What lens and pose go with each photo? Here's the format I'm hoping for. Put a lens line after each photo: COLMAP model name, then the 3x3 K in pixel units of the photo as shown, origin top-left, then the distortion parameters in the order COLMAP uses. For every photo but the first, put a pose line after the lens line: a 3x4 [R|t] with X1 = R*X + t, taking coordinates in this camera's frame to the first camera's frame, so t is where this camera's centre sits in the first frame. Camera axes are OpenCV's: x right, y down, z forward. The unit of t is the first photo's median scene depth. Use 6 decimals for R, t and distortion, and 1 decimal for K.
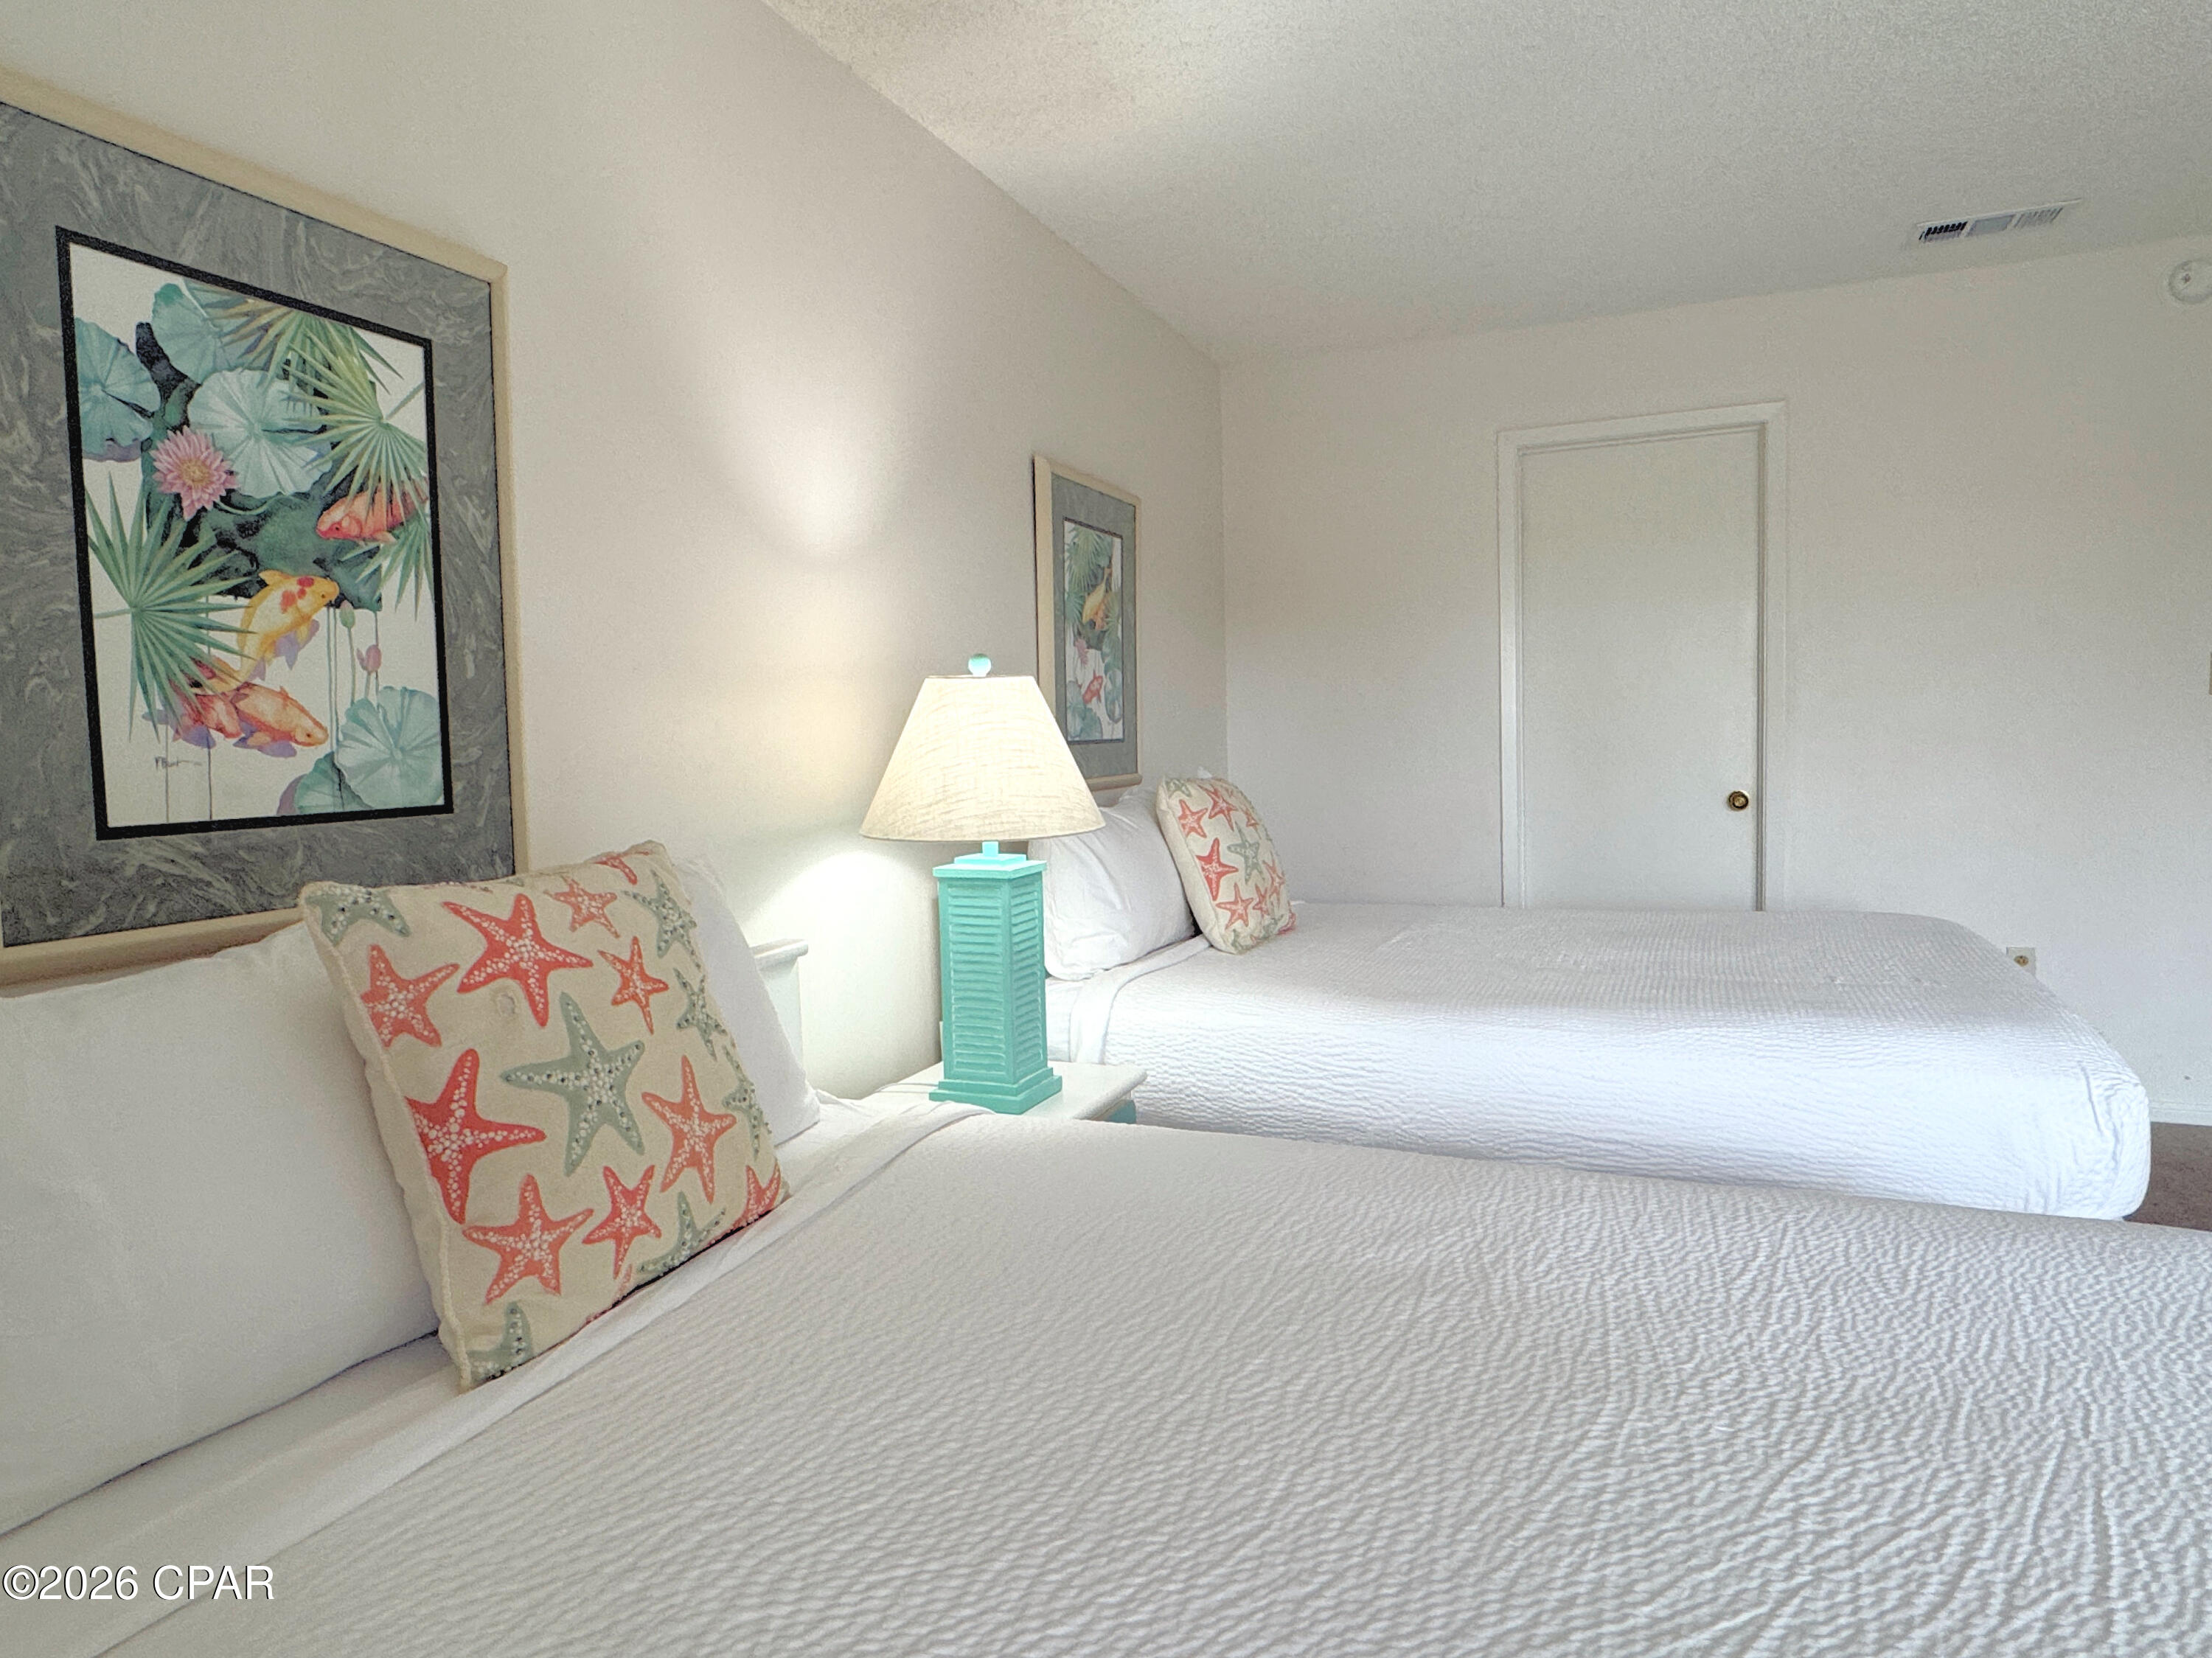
lens RADIAL K [[1347.4, 0, 1106.0], [0, 1347.4, 829.0], [0, 0, 1]] dist [-0.001998, -0.001367]
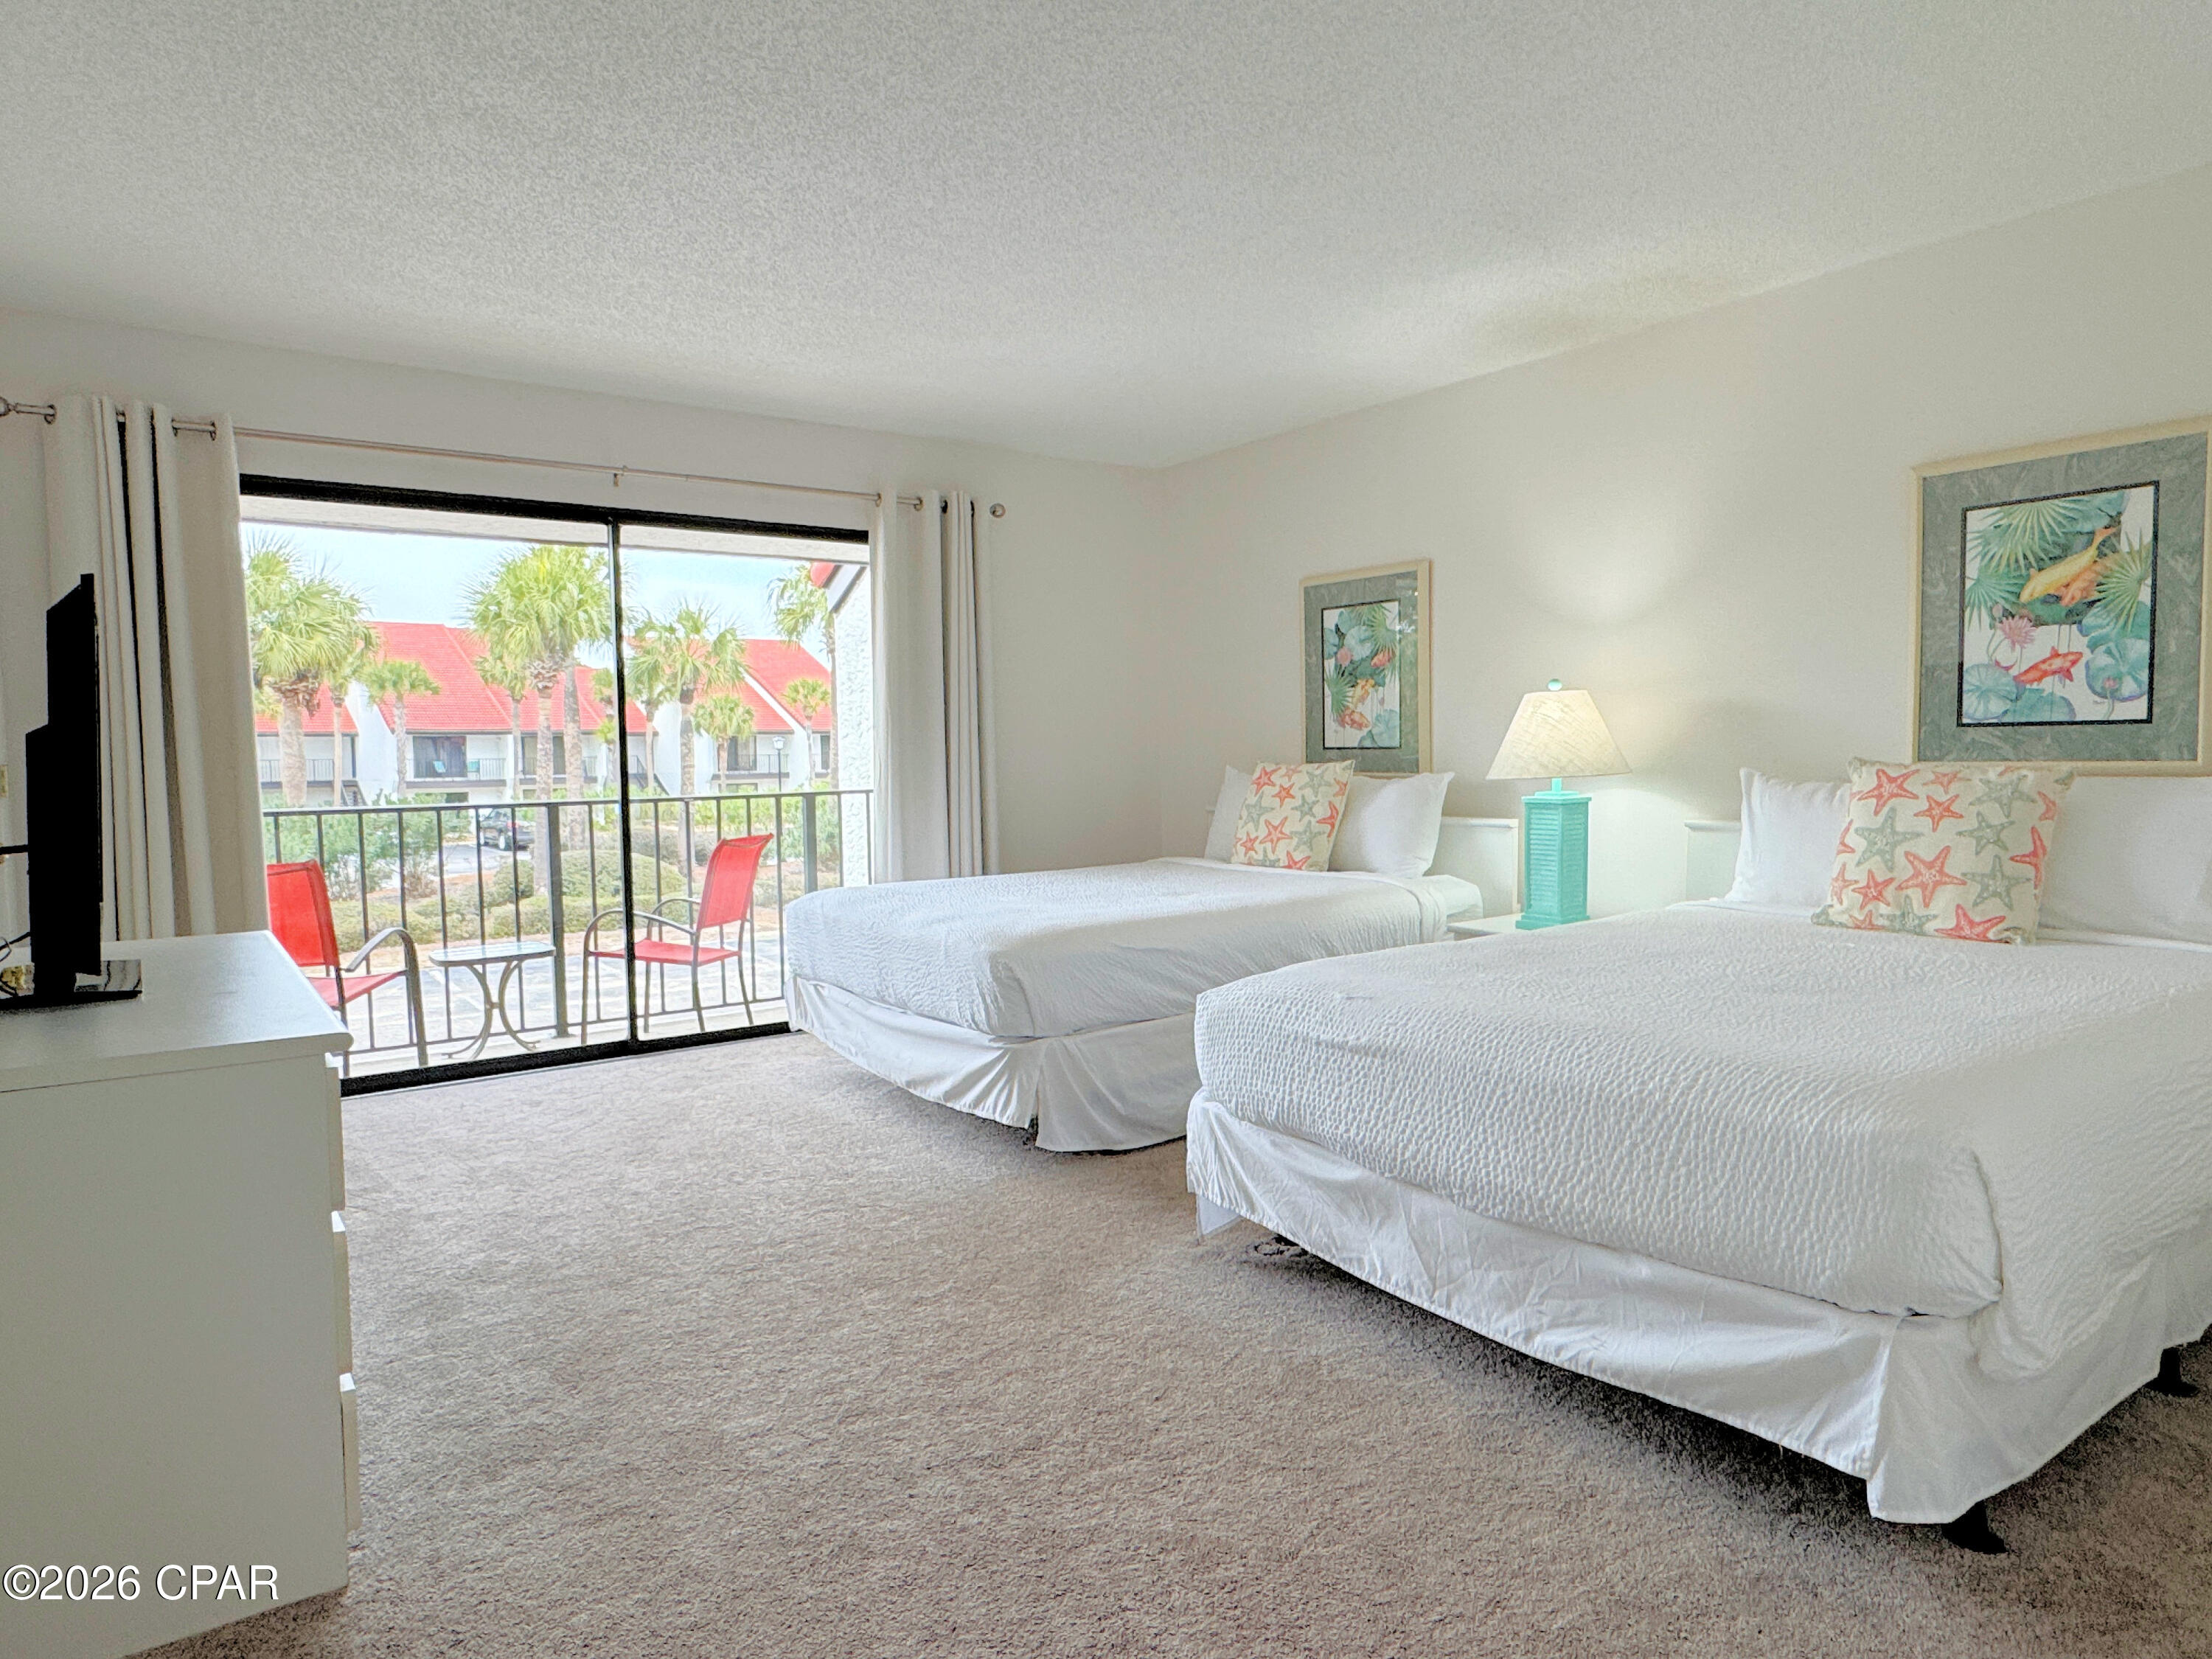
lens RADIAL K [[1347.5, 0, 1106.0], [0, 1347.5, 829.5], [0, 0, 1]] dist [-0.001998, -0.001367]
pose [[-0.519851, 0.089810, -0.849523, 2.866472], [-0.030923, 0.991828, 0.123776, -0.218595], [0.853697, 0.090615, -0.512826, 2.314751]]
